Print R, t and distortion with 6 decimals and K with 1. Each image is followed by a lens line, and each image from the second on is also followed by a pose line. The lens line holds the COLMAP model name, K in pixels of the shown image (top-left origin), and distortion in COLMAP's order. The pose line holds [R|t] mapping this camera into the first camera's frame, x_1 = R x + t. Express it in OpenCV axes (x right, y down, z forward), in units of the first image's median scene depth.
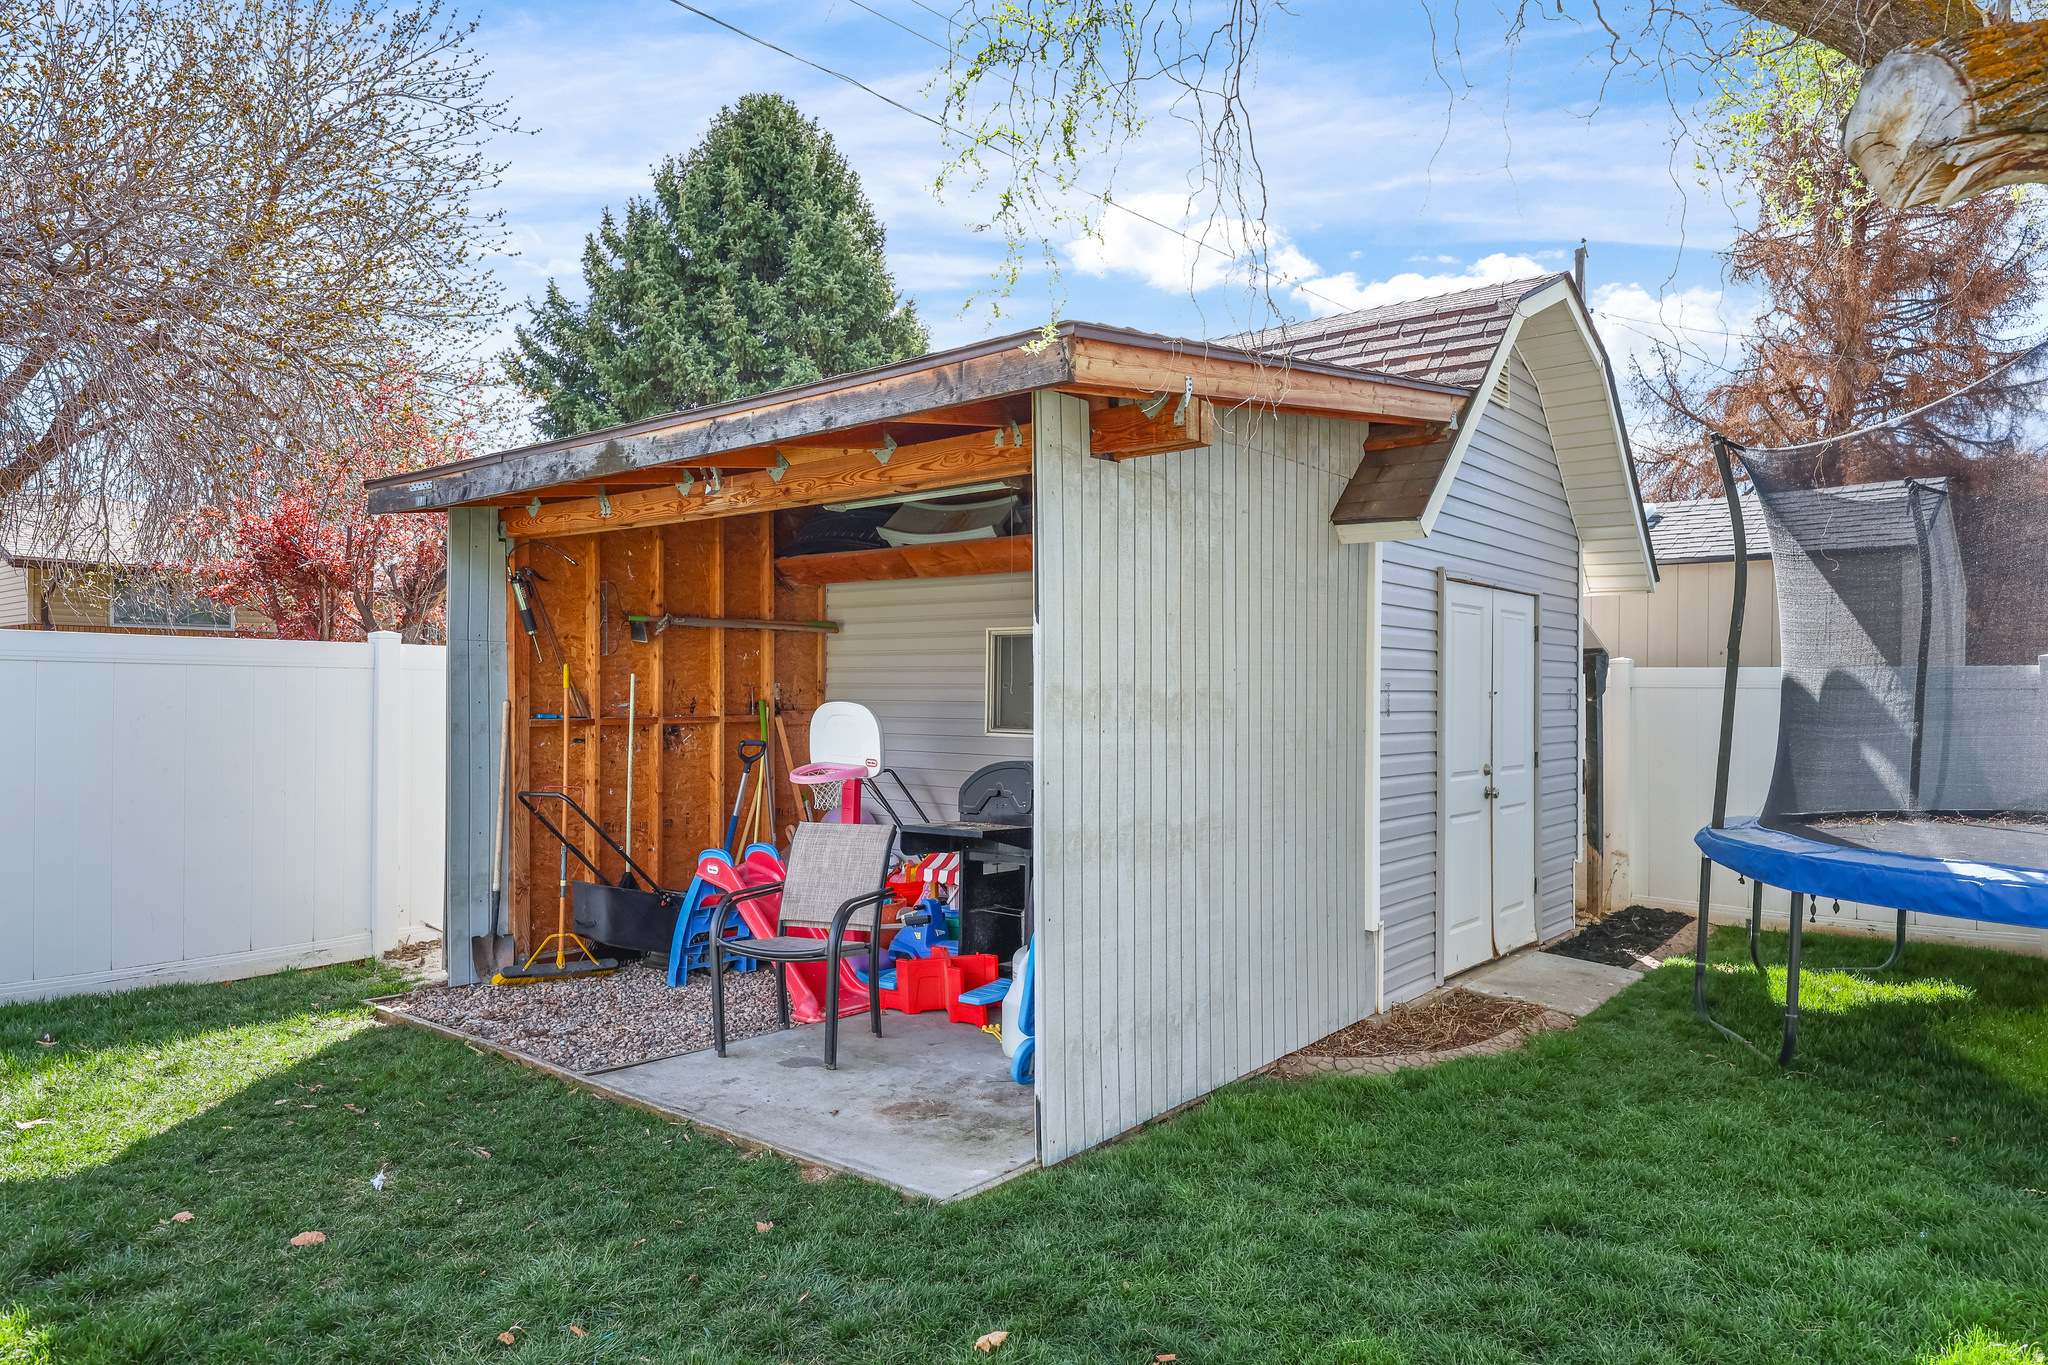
lens RADIAL K [[1309.6, 0, 1021.9], [0, 1309.6, 683.6], [0, 0, 1]] dist [-0.001517, -0.000251]
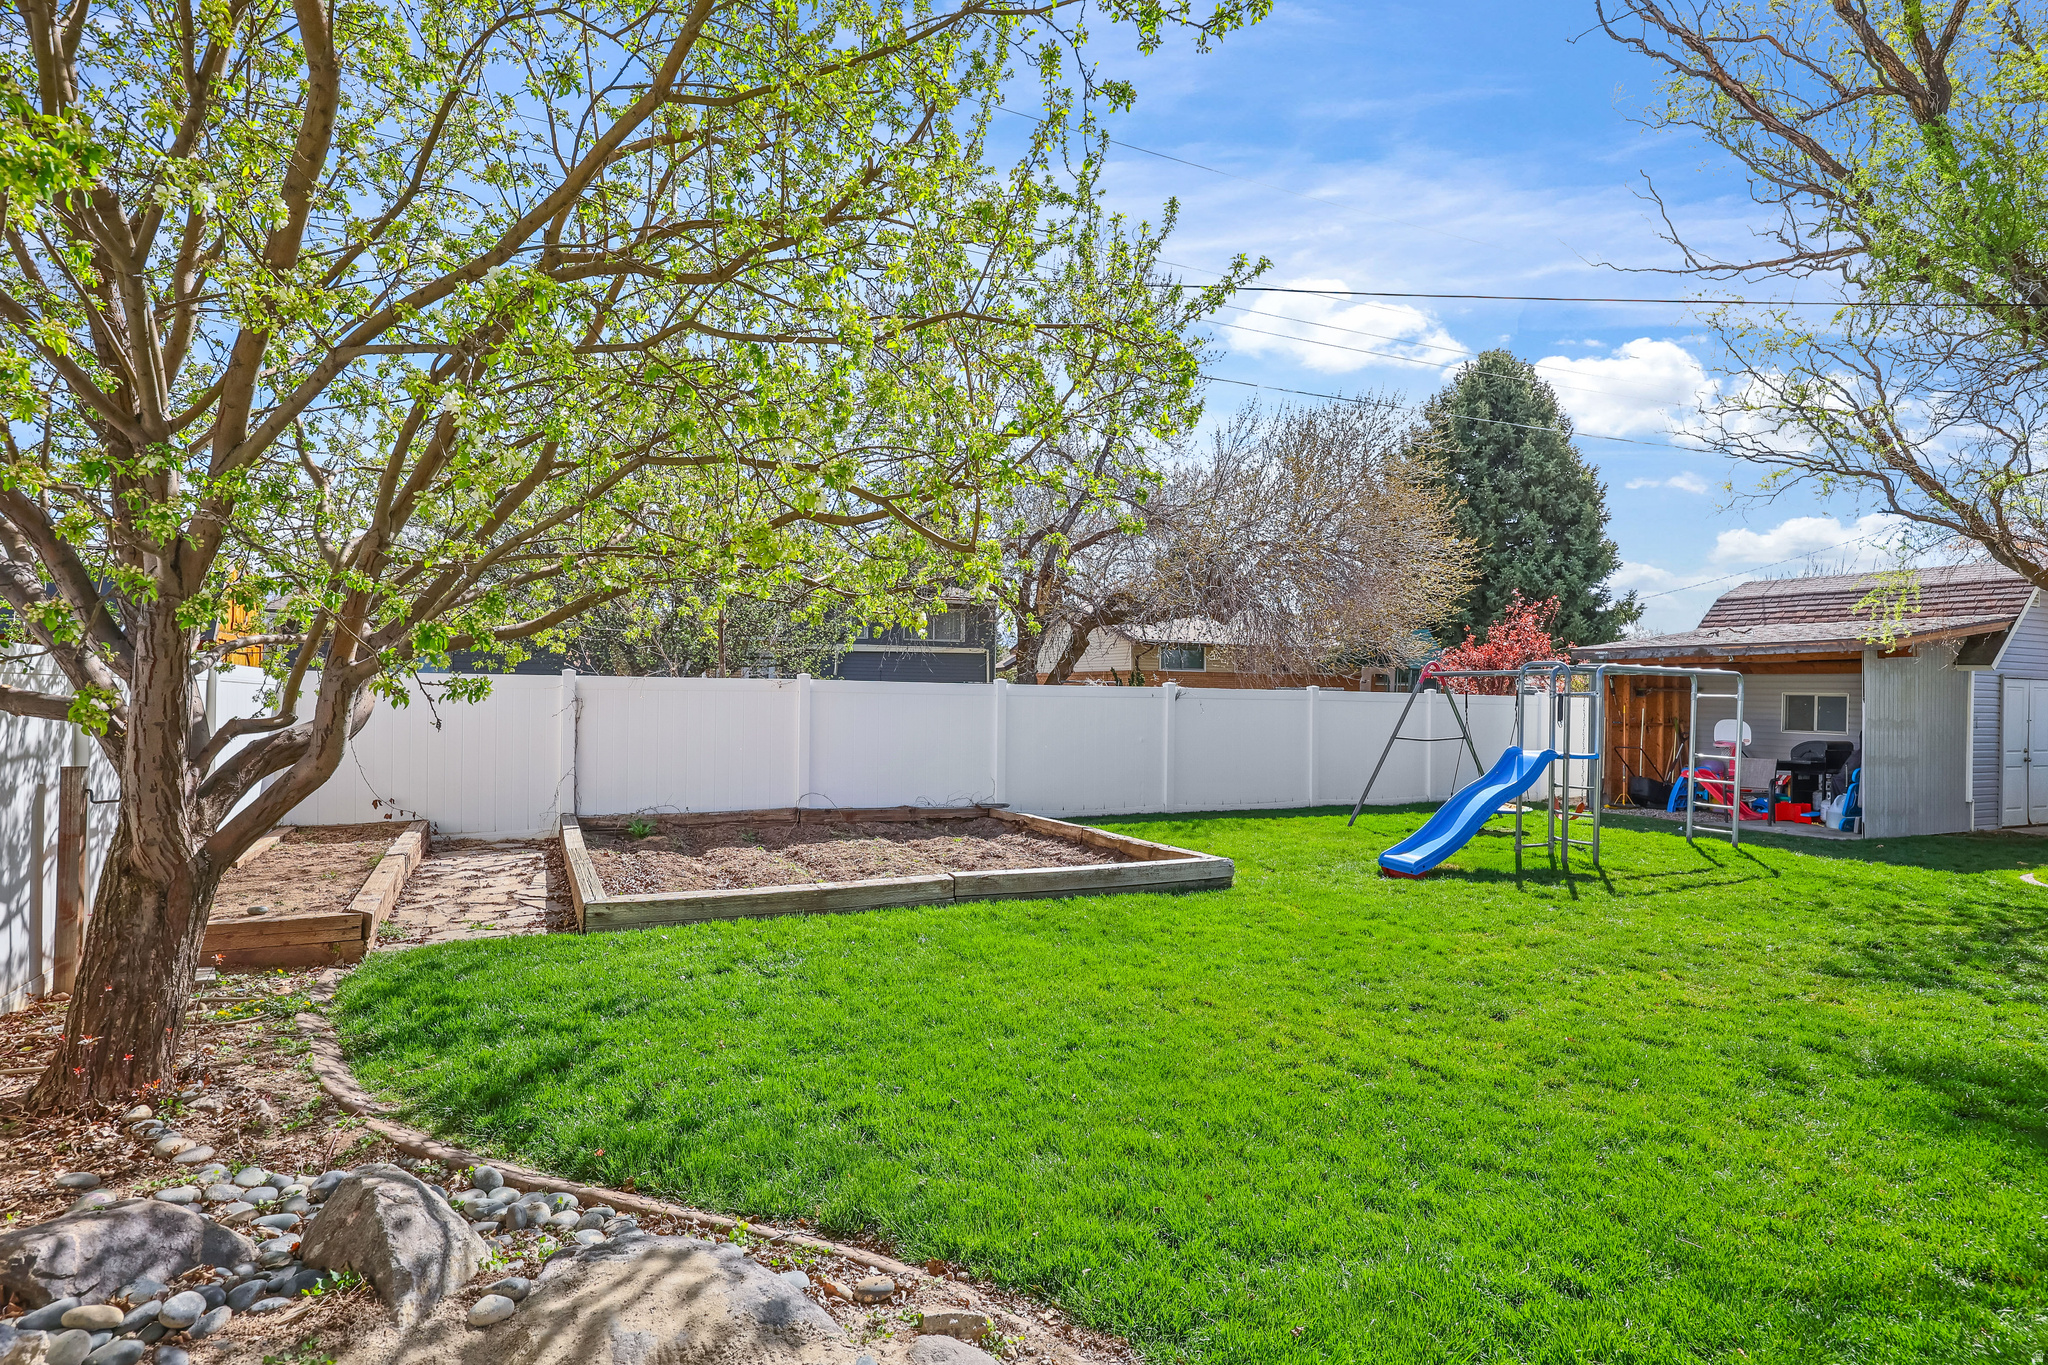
lens RADIAL K [[1061.9, 0, 1021.8], [0, 1061.9, 687.4], [0, 0, 1]] dist [0.002234, 0.000418]
pose [[0.897242, 0.006913, -0.441486, -0.169204], [-0.009659, 0.999945, -0.003973, -0.010966], [0.441434, 0.007829, 0.897260, -0.600230]]
